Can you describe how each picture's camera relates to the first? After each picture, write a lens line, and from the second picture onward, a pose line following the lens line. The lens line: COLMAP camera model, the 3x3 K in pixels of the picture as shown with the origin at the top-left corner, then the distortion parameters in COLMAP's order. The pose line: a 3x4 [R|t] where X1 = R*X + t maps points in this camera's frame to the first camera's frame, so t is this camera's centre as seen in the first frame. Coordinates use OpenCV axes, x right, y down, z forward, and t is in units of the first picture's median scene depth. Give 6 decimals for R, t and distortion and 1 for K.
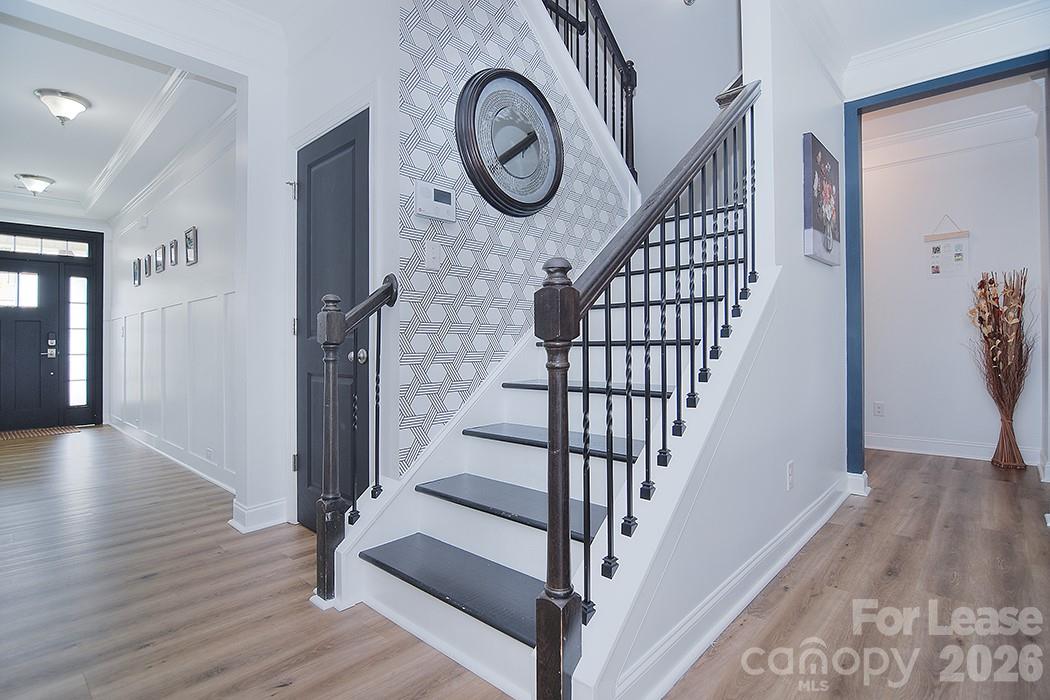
lens RADIAL K [[507.8, 0, 523.0], [0, 507.8, 342.5], [0, 0, 1]] dist [-0.011157, -0.000225]
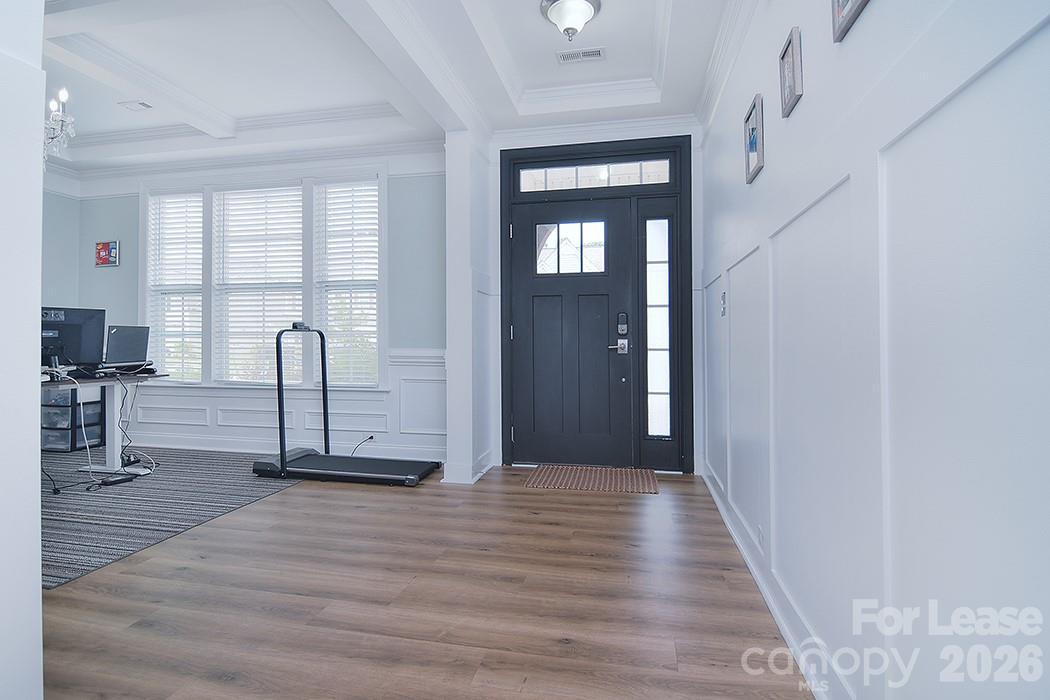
lens RADIAL K [[507.8, 0, 526.0], [0, 507.8, 343.7], [0, 0, 1]] dist [-0.011157, -0.000225]
pose [[0.523597, -0.010393, -0.851902, -0.459848], [0.015244, 0.999880, -0.002829, 0.017124], [0.851829, -0.011505, 0.523693, 0.558025]]
